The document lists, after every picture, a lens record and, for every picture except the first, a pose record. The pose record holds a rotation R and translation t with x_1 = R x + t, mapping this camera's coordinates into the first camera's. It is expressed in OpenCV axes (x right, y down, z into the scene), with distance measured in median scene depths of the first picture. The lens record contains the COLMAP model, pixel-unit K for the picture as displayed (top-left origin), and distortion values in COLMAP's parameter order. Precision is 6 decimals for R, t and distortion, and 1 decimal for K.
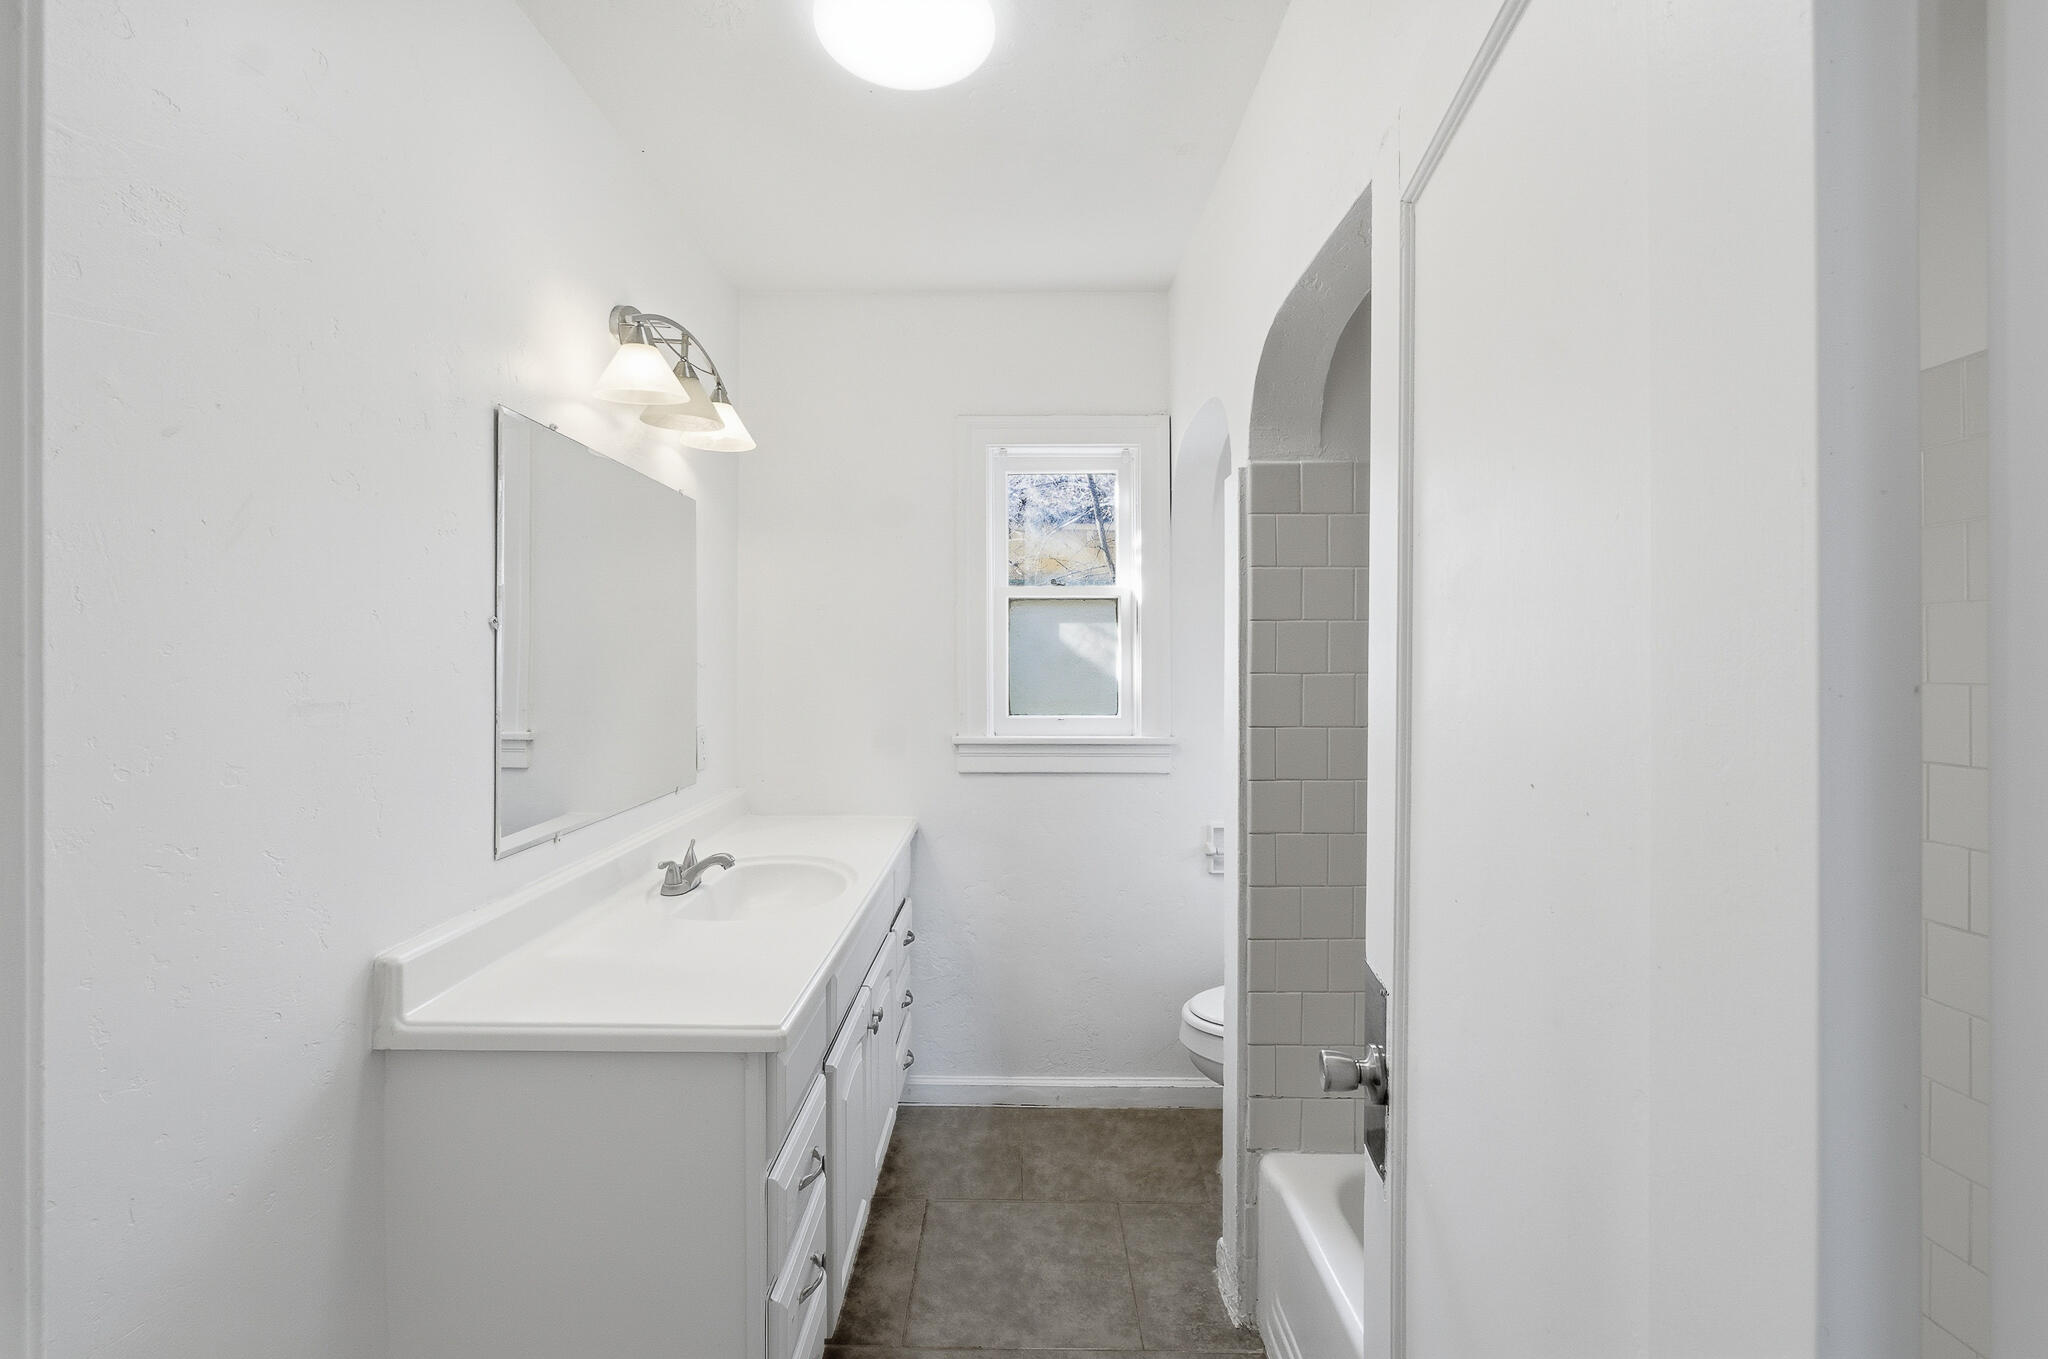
lens RADIAL K [[885.2, 0, 1014.8], [0, 885.2, 670.5], [0, 0, 1]] dist [-0.010111, 0.002776]
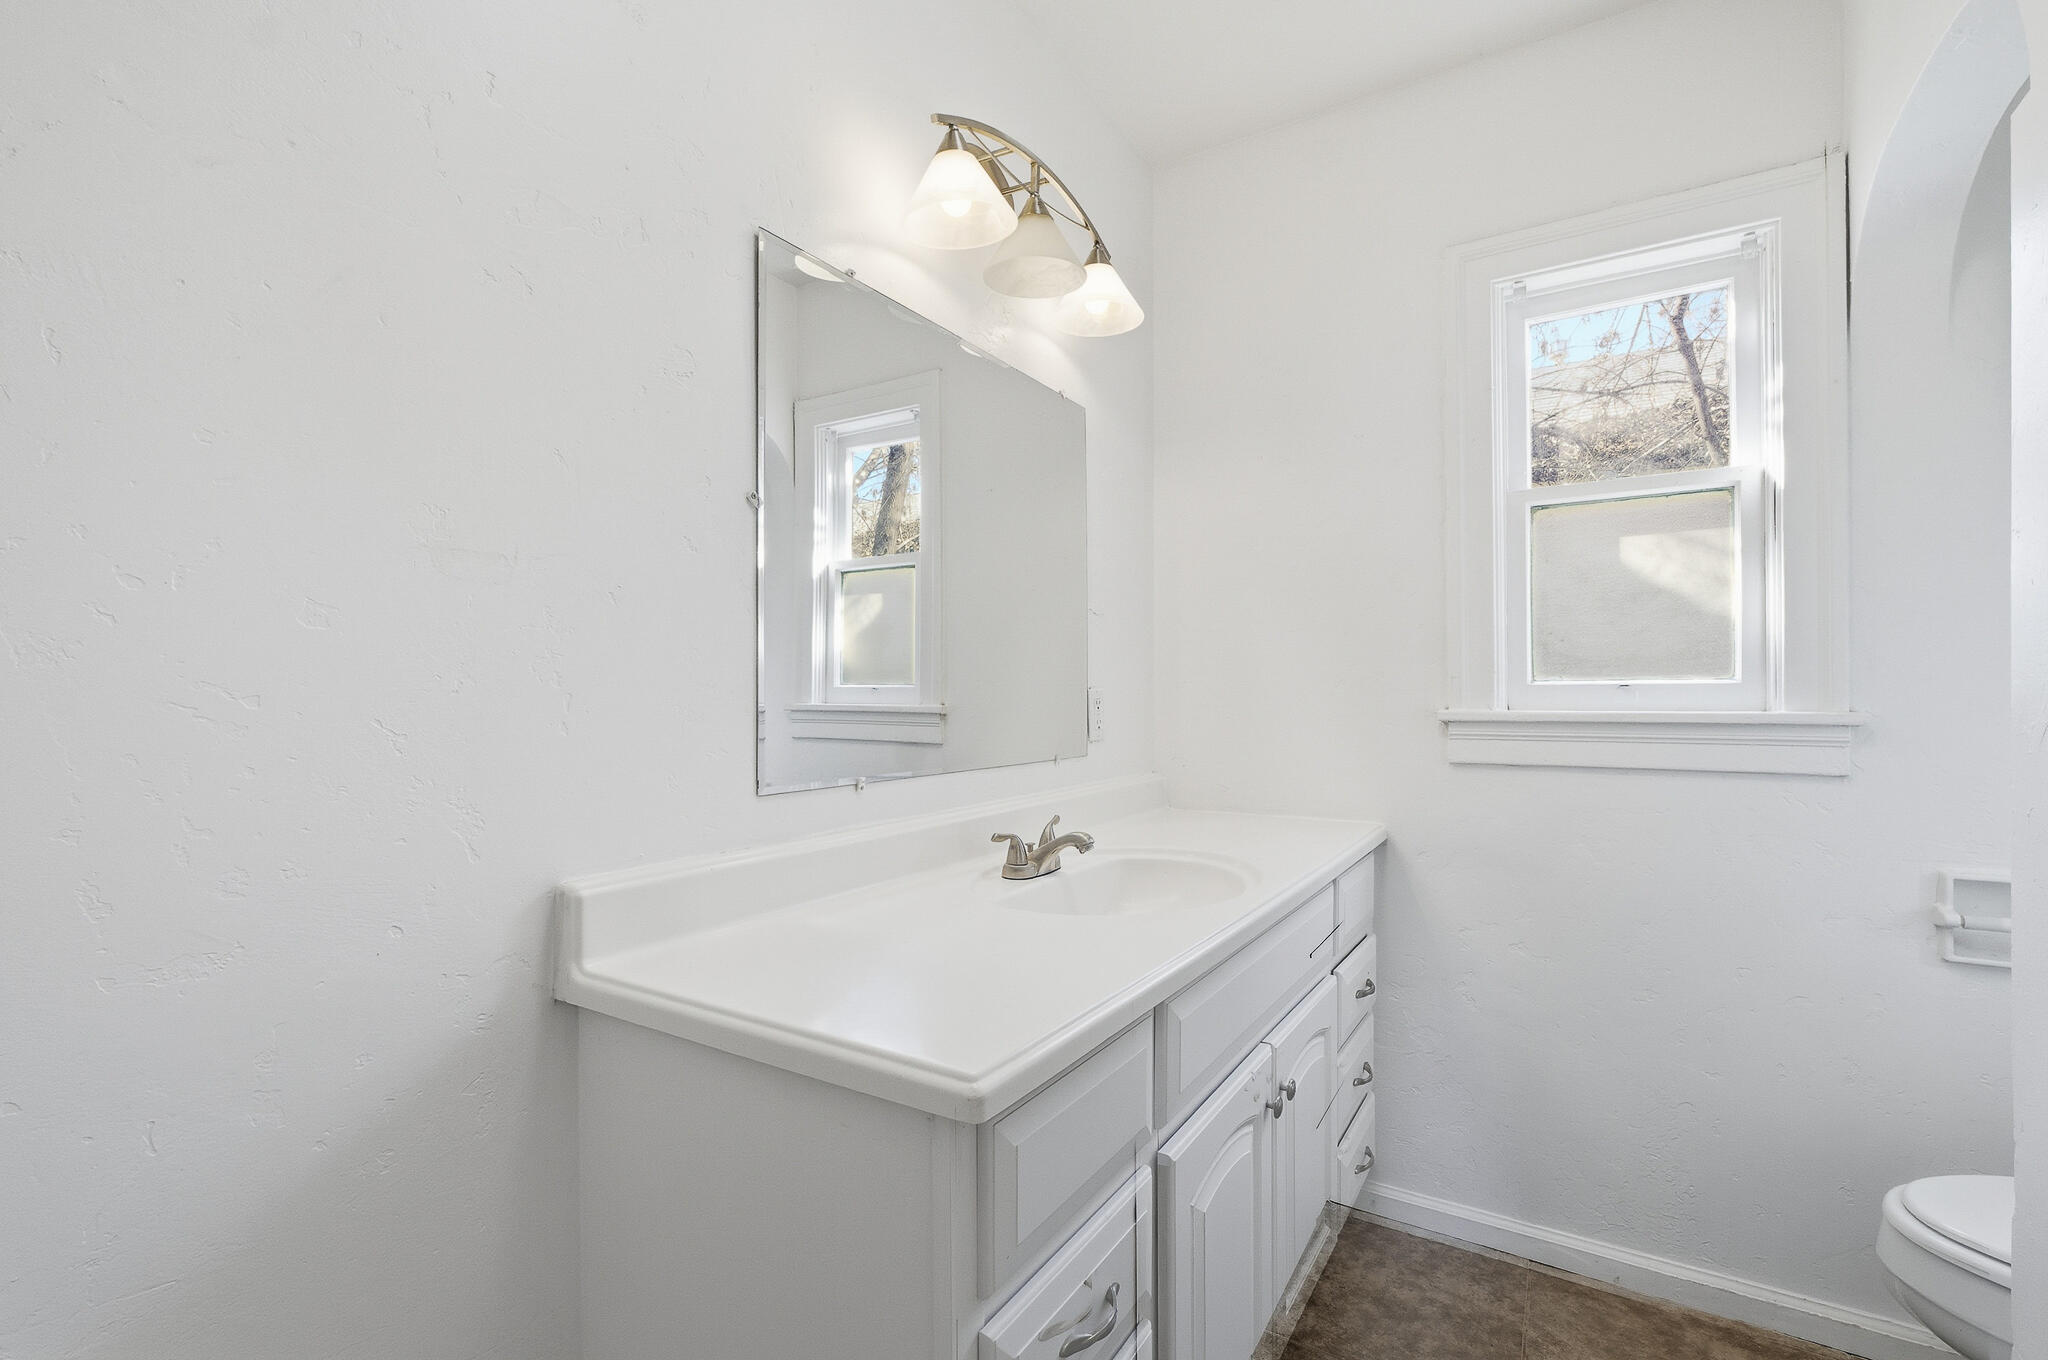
lens RADIAL K [[931.8, 0, 1018.8], [0, 931.8, 696.5], [0, 0, 1]] dist [-0.008162, 0.002276]
pose [[0.855227, -0.003372, -0.518242, 0.029336], [0.001984, 0.999993, -0.003232, 0.073064], [0.518249, 0.001736, 0.855228, 0.227693]]
